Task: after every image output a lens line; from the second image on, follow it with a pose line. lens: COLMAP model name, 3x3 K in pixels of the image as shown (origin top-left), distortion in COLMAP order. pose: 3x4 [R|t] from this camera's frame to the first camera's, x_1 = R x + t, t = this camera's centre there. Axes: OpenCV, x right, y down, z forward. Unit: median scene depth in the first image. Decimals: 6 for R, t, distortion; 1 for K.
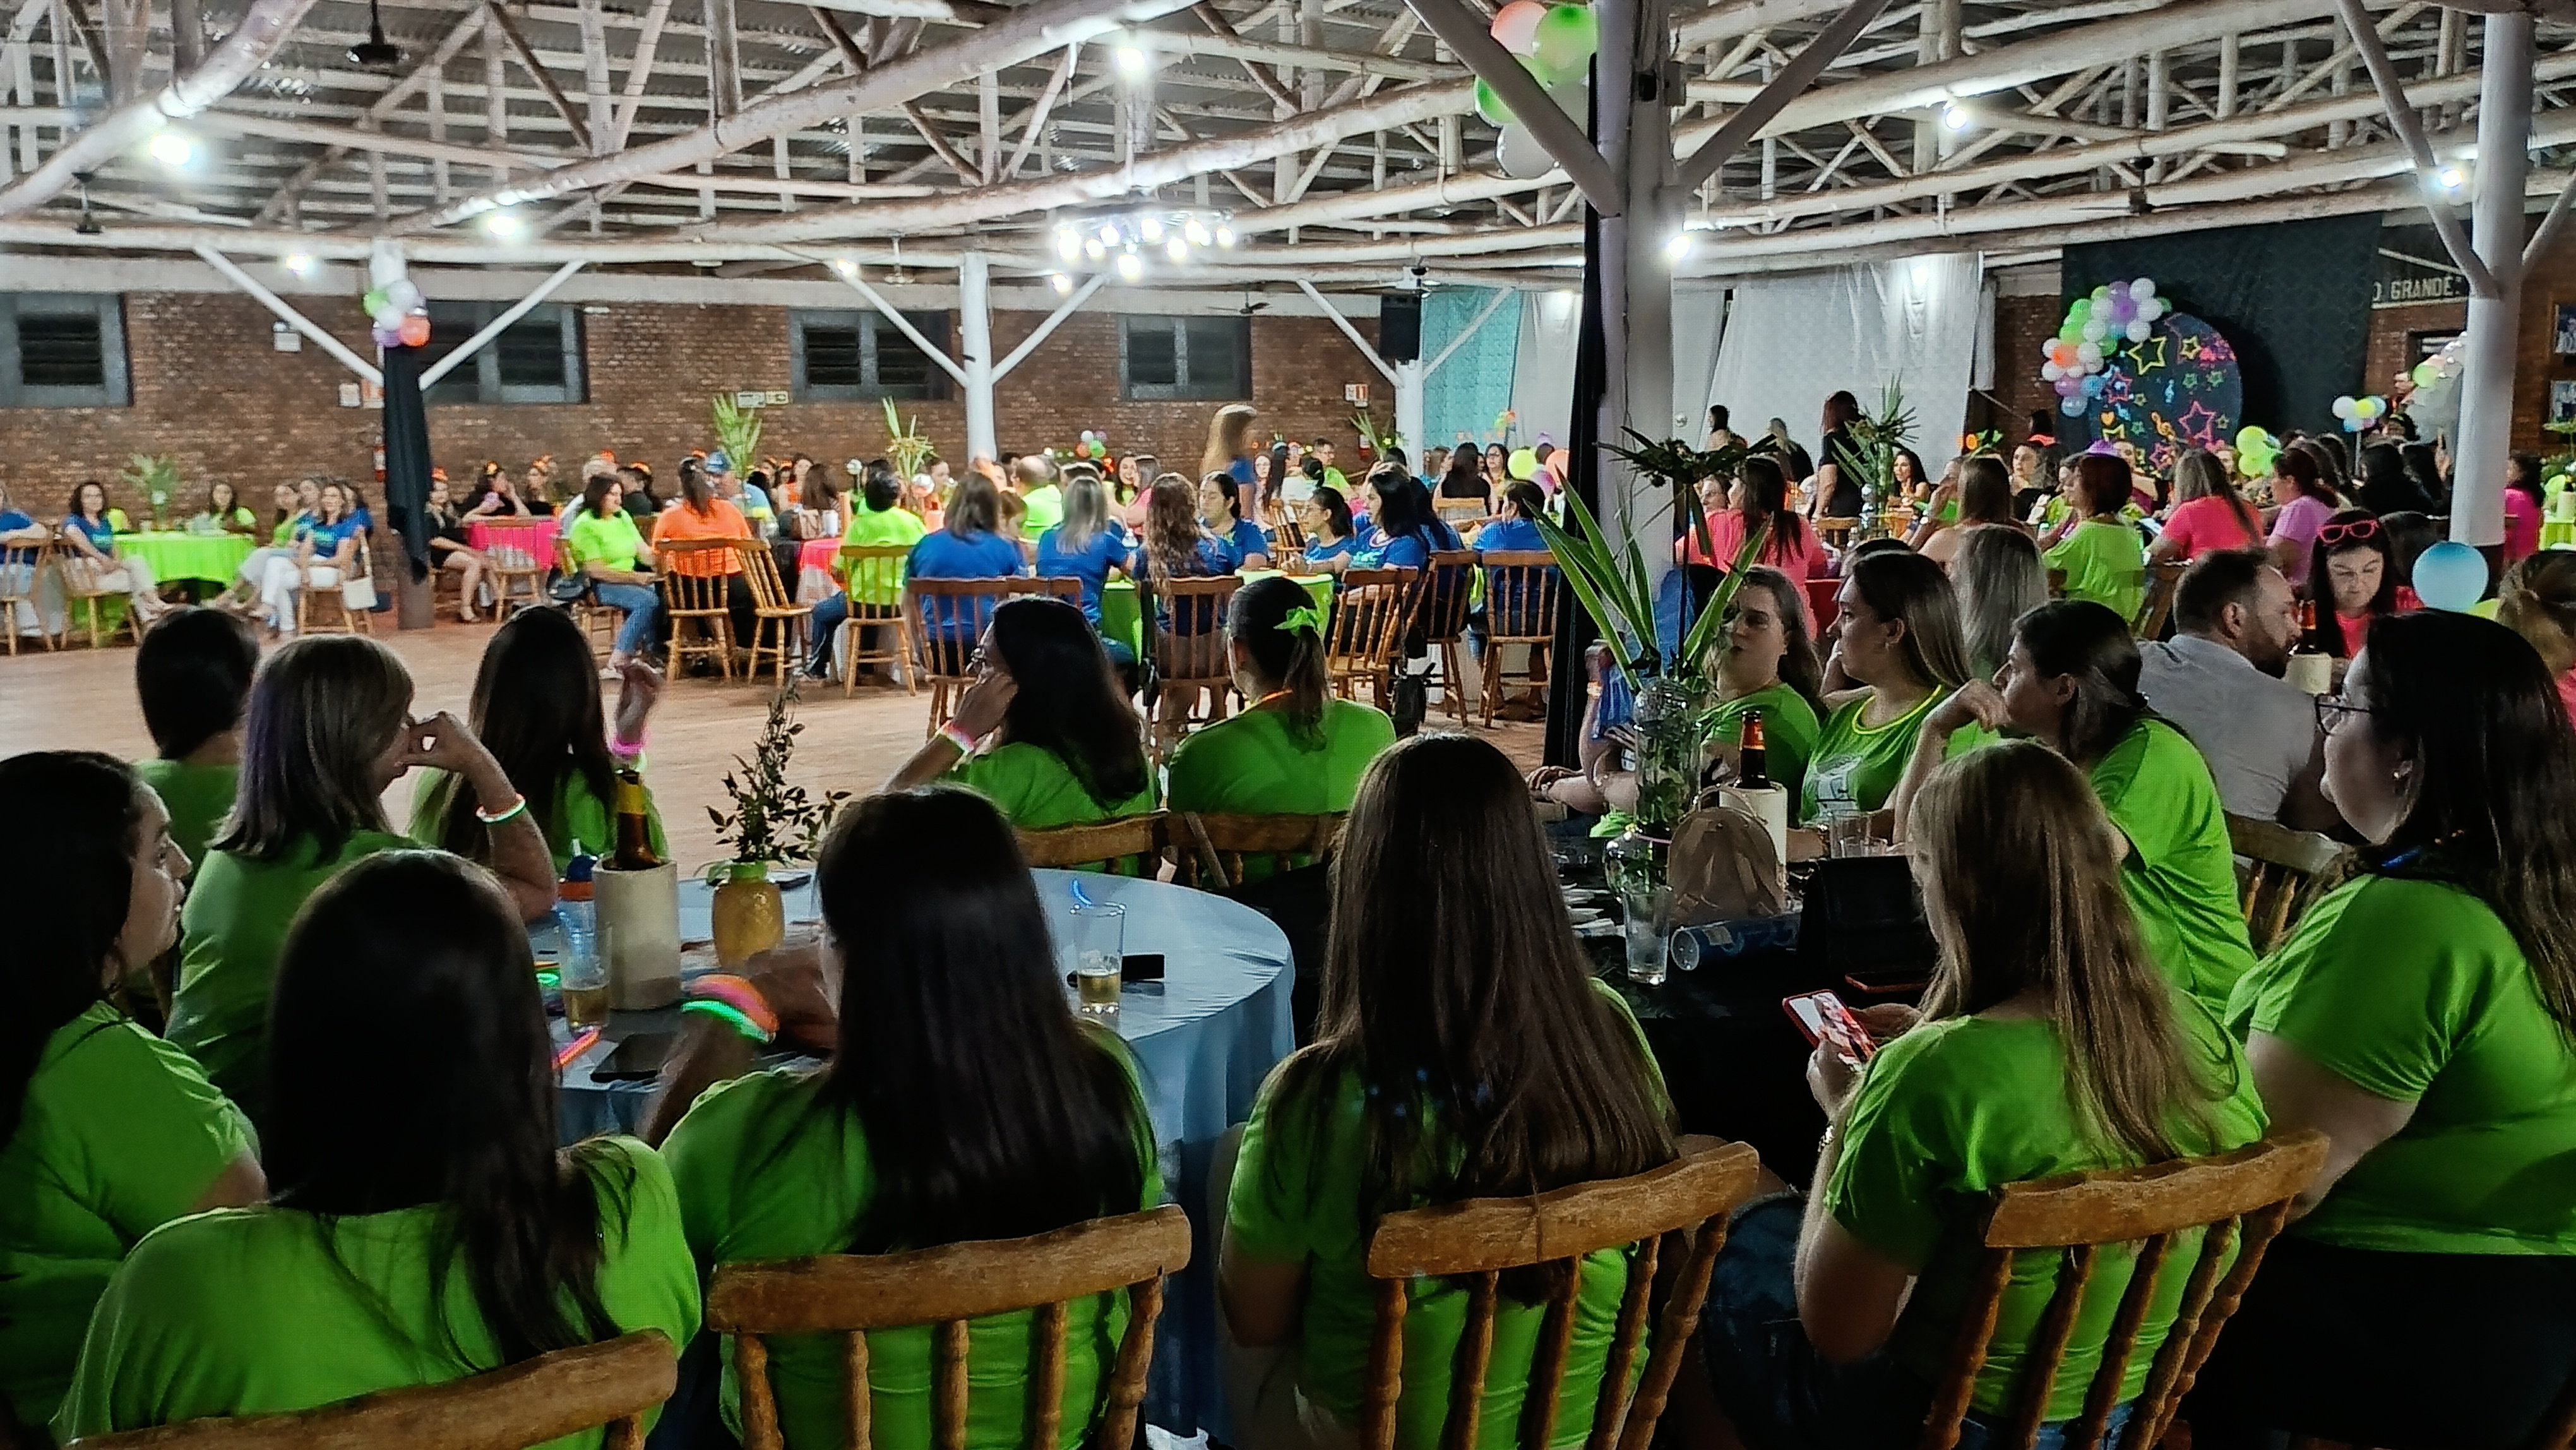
lens RADIAL K [[2014.9, 0, 1288.0], [0, 2014.9, 725.0], [0, 0, 1]] dist [0.076920, -0.101378]
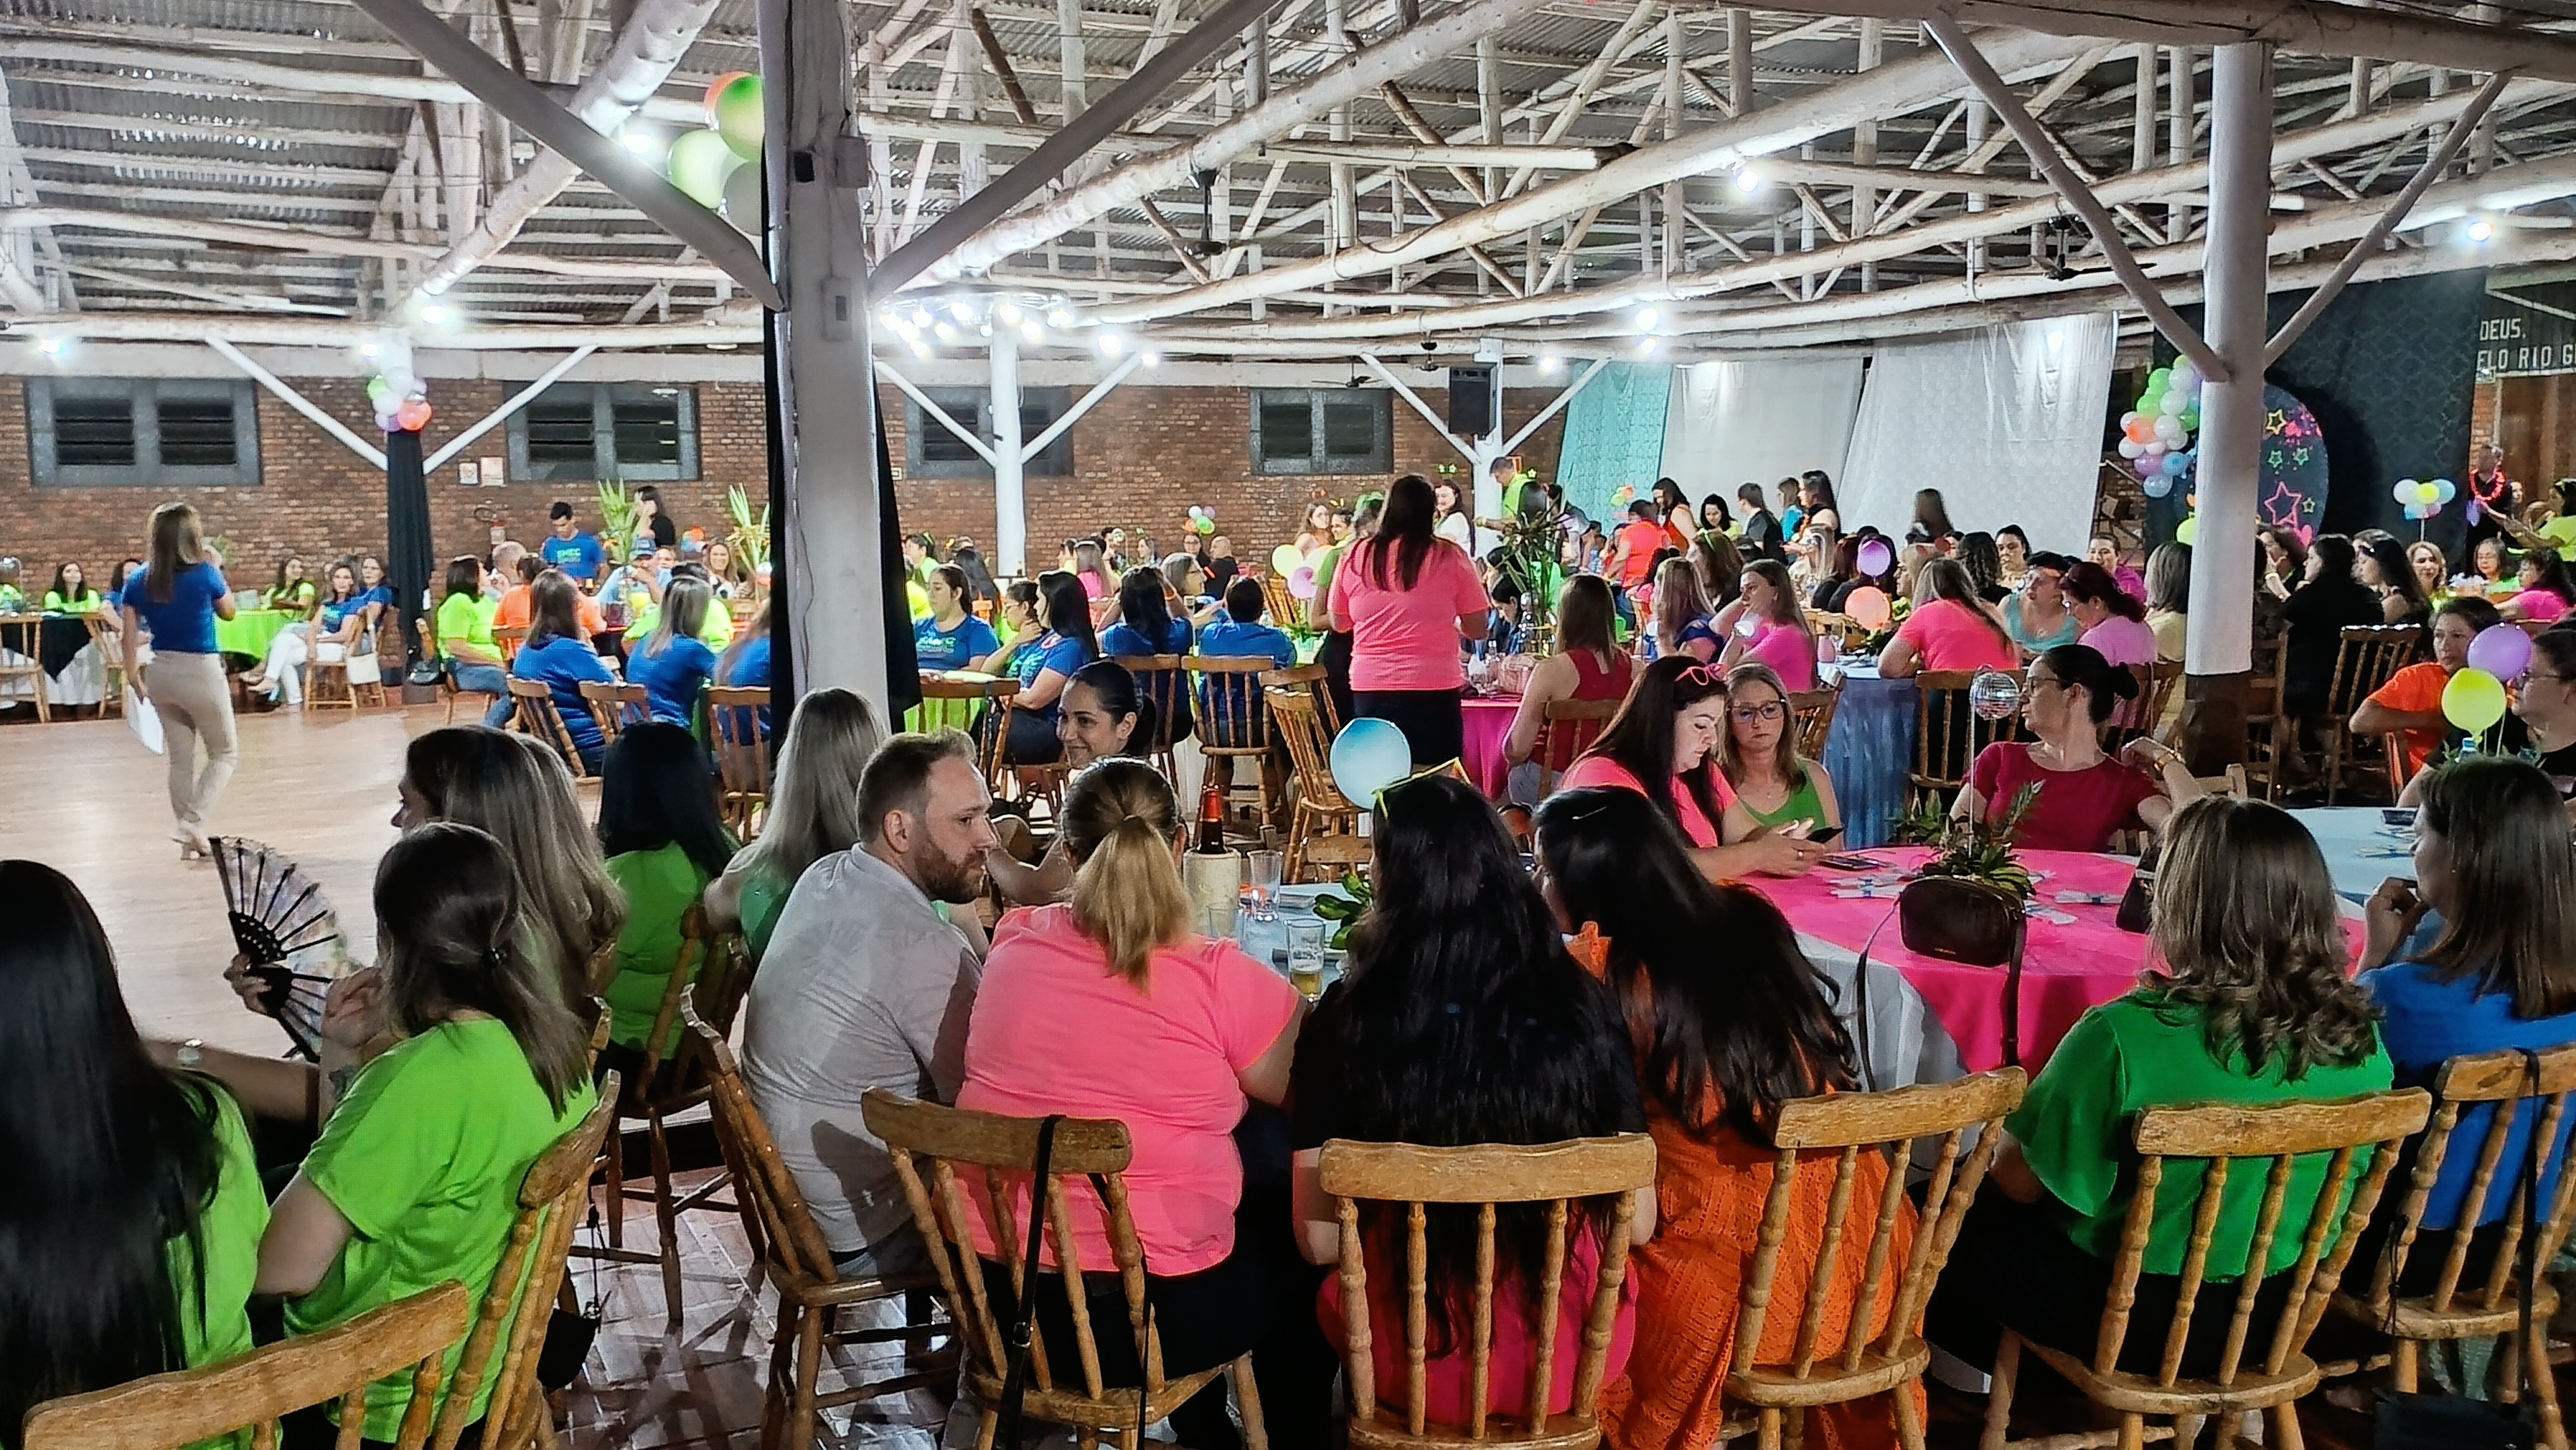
lens RADIAL K [[2014.9, 0, 1288.0], [0, 2014.9, 725.0], [0, 0, 1]] dist [0.076920, -0.101378]
pose [[0.987084, 0.018654, -0.159117, 0.152293], [-0.023681, 0.999277, -0.029757, -0.014936], [0.158447, 0.033141, 0.986811, 0.052242]]
